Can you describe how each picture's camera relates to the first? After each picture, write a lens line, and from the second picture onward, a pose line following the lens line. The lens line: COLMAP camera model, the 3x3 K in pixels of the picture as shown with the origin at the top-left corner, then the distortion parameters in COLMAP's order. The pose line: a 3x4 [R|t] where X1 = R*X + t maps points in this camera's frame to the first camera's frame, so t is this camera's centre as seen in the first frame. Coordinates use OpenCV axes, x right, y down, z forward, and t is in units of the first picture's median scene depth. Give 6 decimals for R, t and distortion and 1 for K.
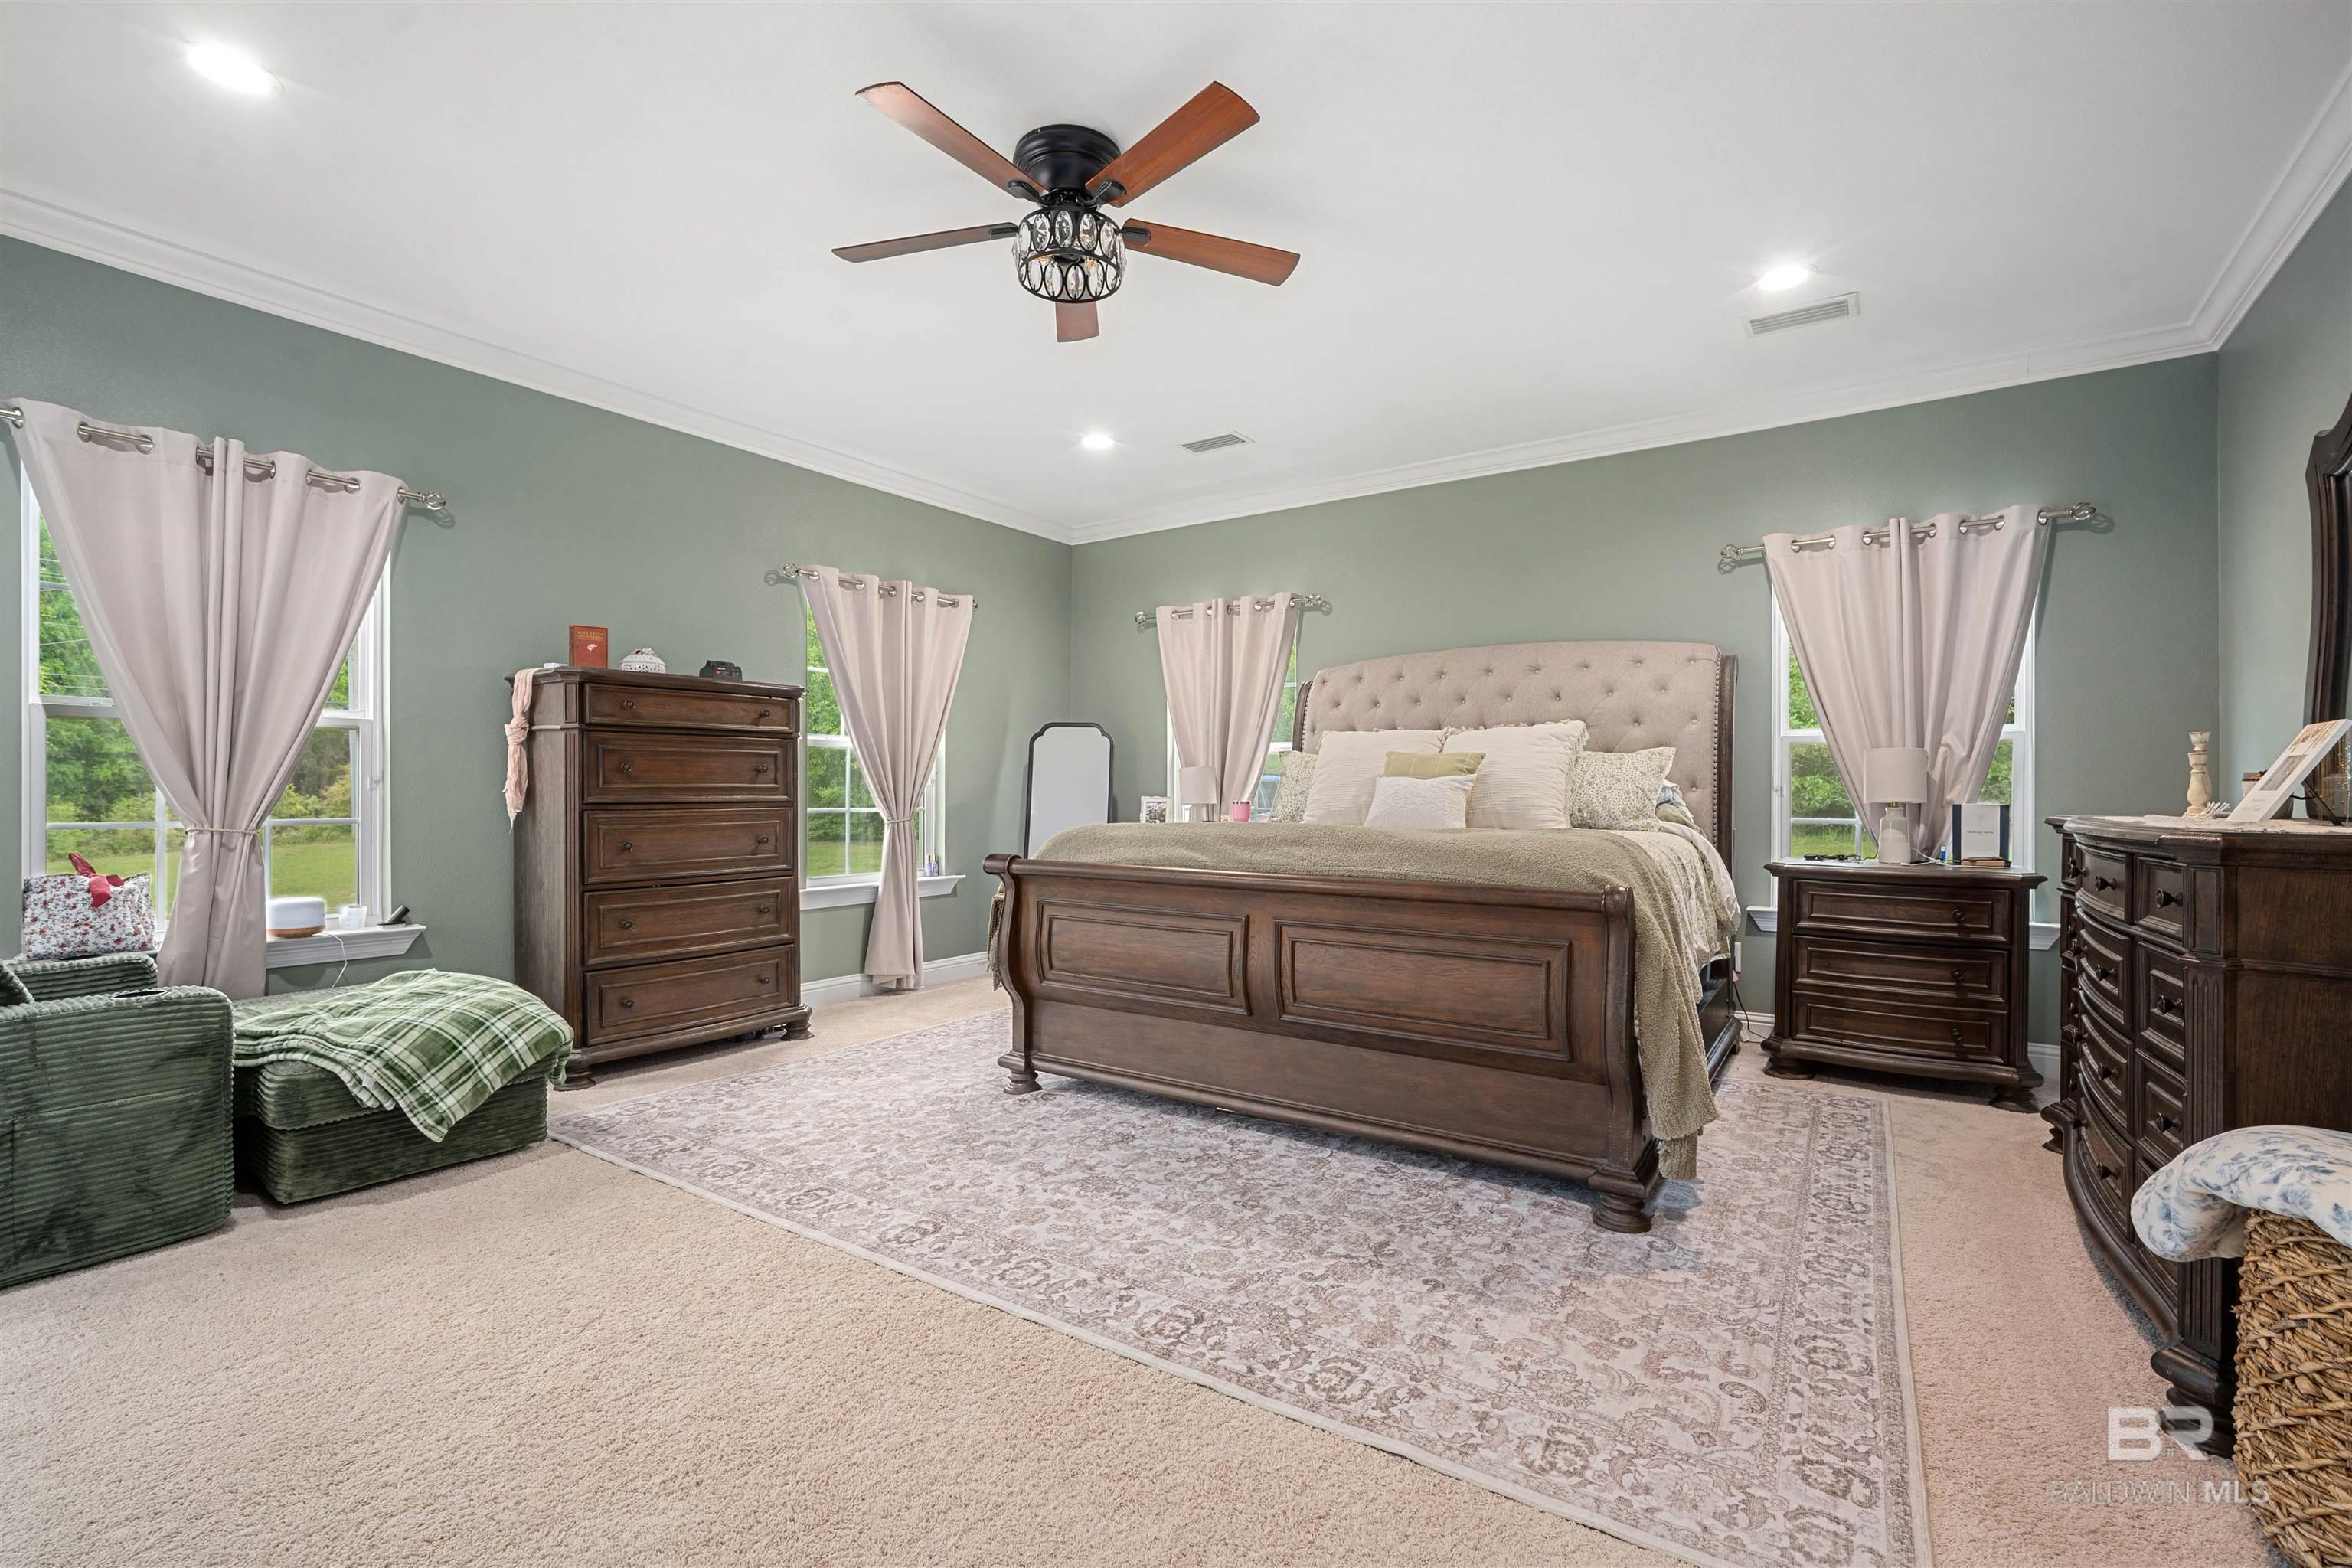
lens RADIAL K [[1039.1, 0, 1176.0], [0, 1039.1, 784.0], [0, 0, 1]] dist [-0.010286, 0.000191]
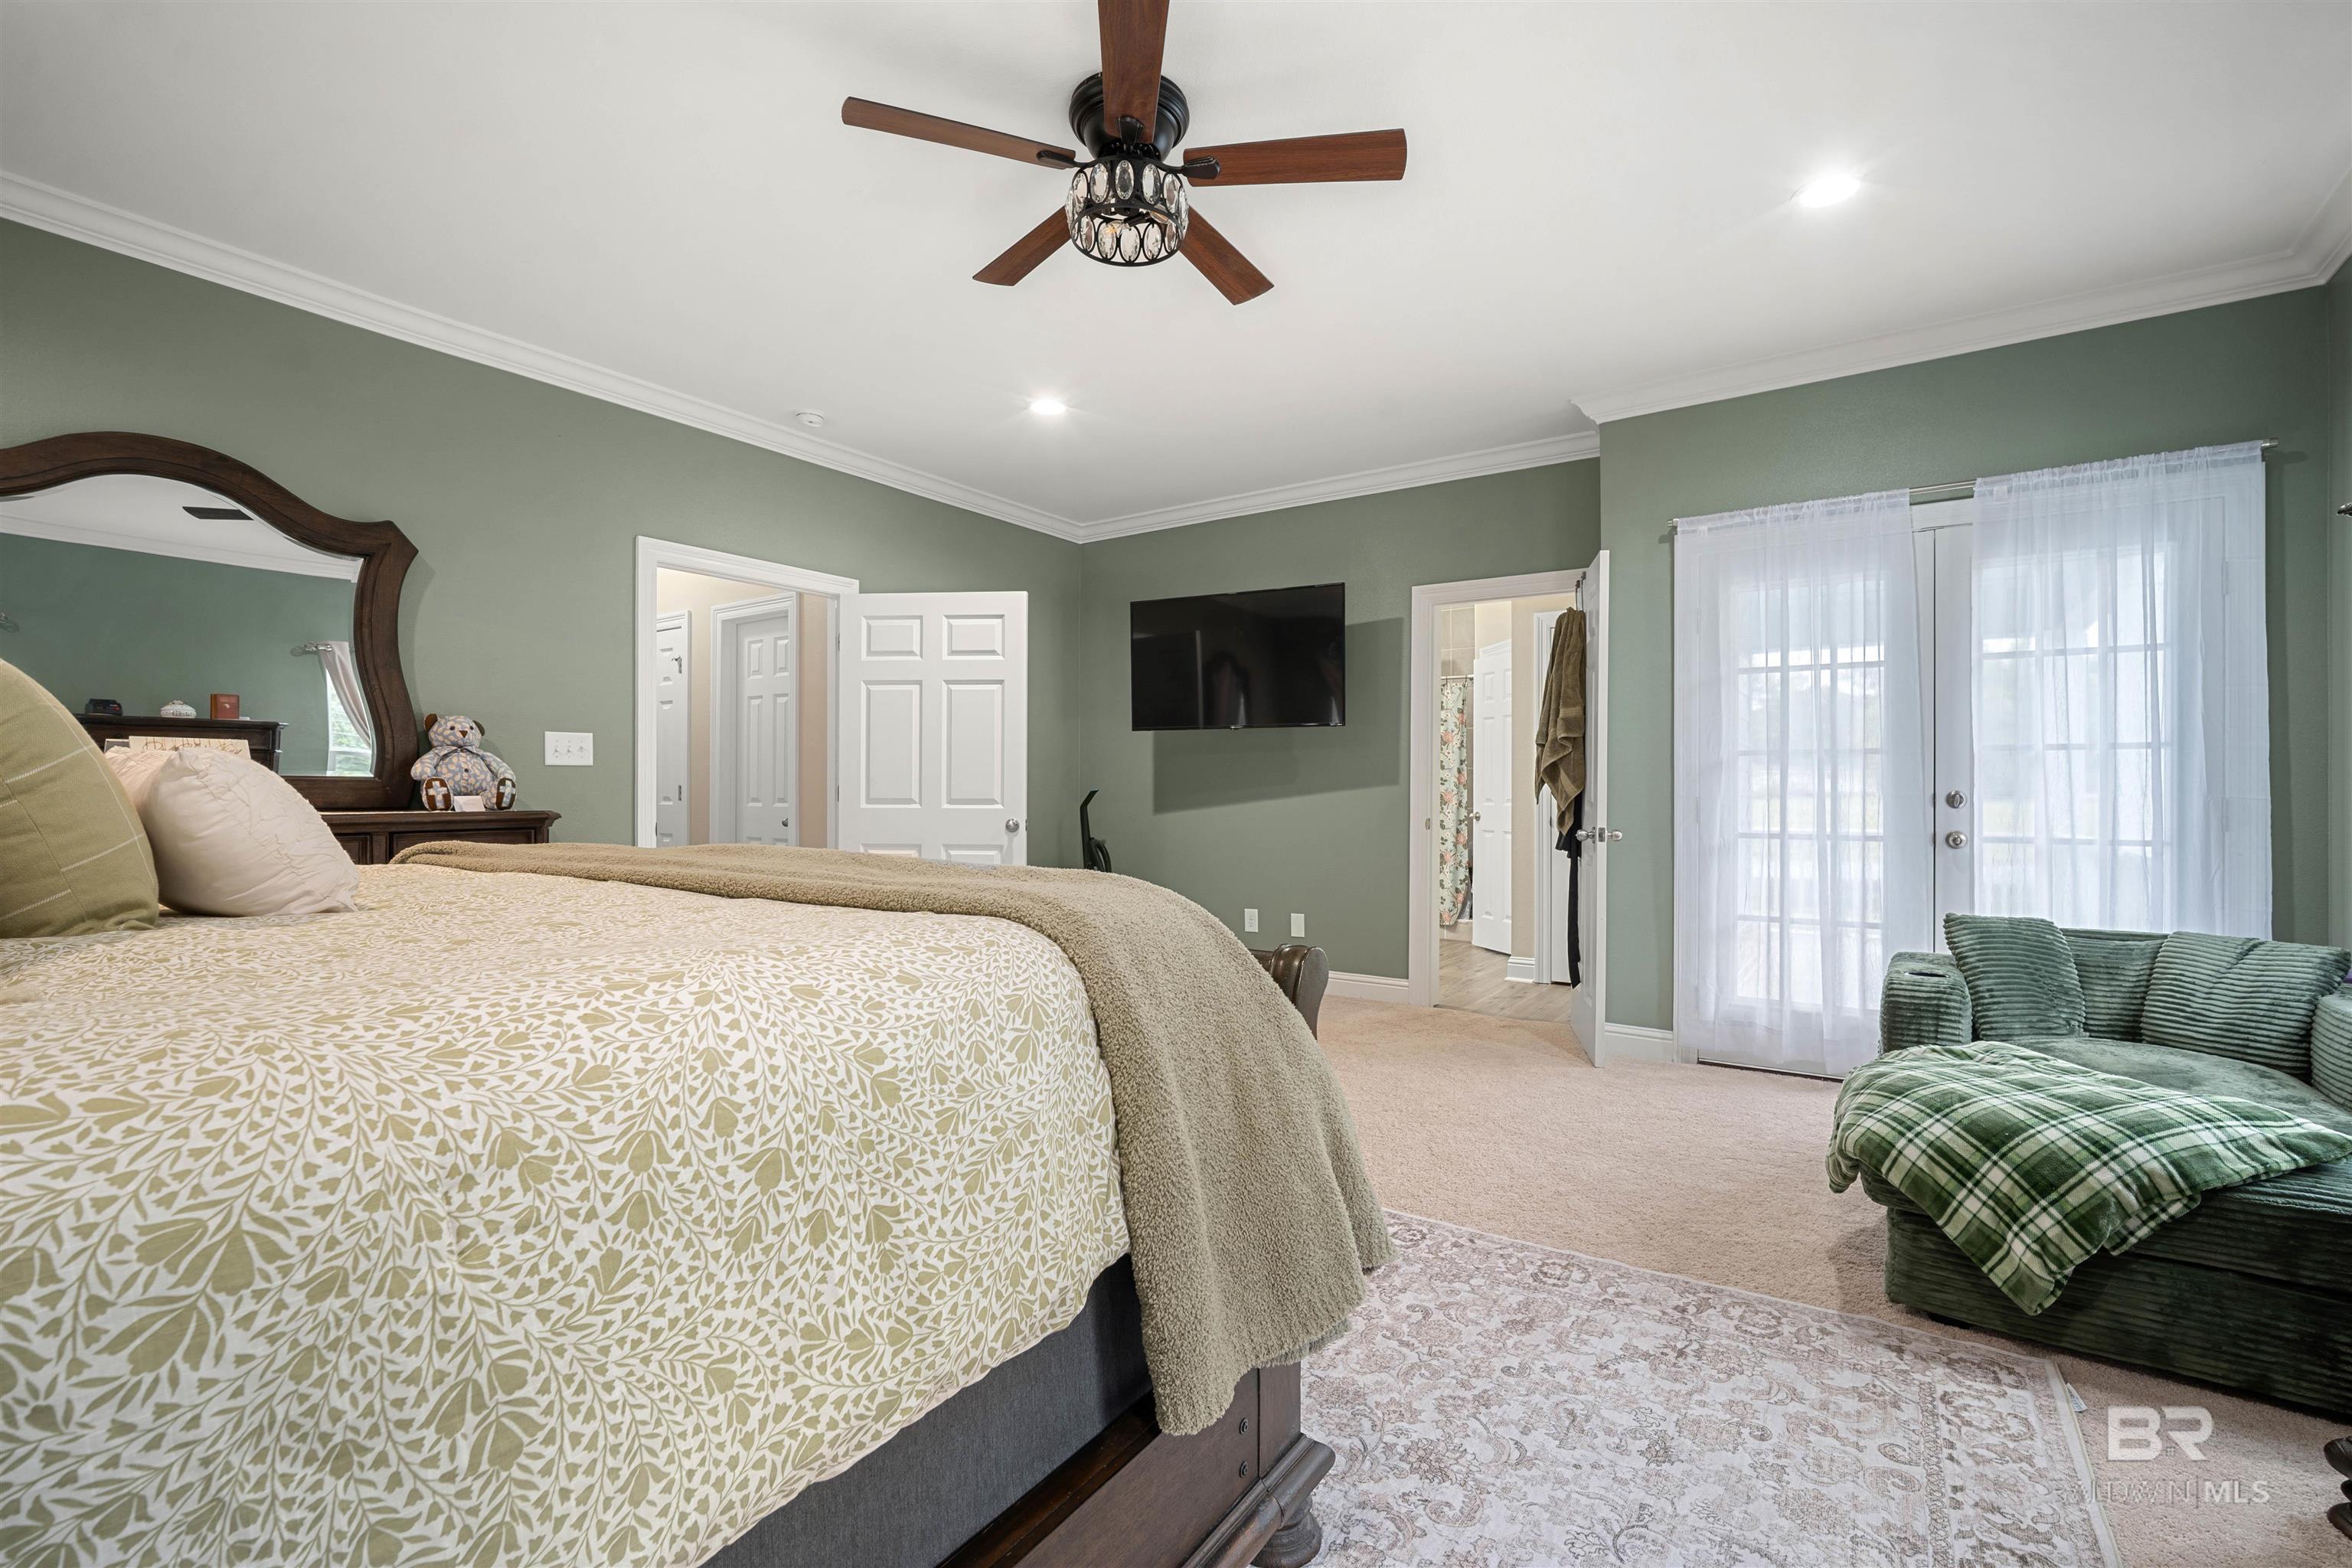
lens RADIAL K [[1025.3, 0, 1176.0], [0, 1025.3, 784.0], [0, 0, 1]] dist [-0.000348, 0.000956]
pose [[-0.999899, -0.008277, 0.011537, -0.134080], [-0.008402, 0.999906, -0.010847, 0.007939], [-0.011446, -0.010943, -0.999875, 1.665655]]
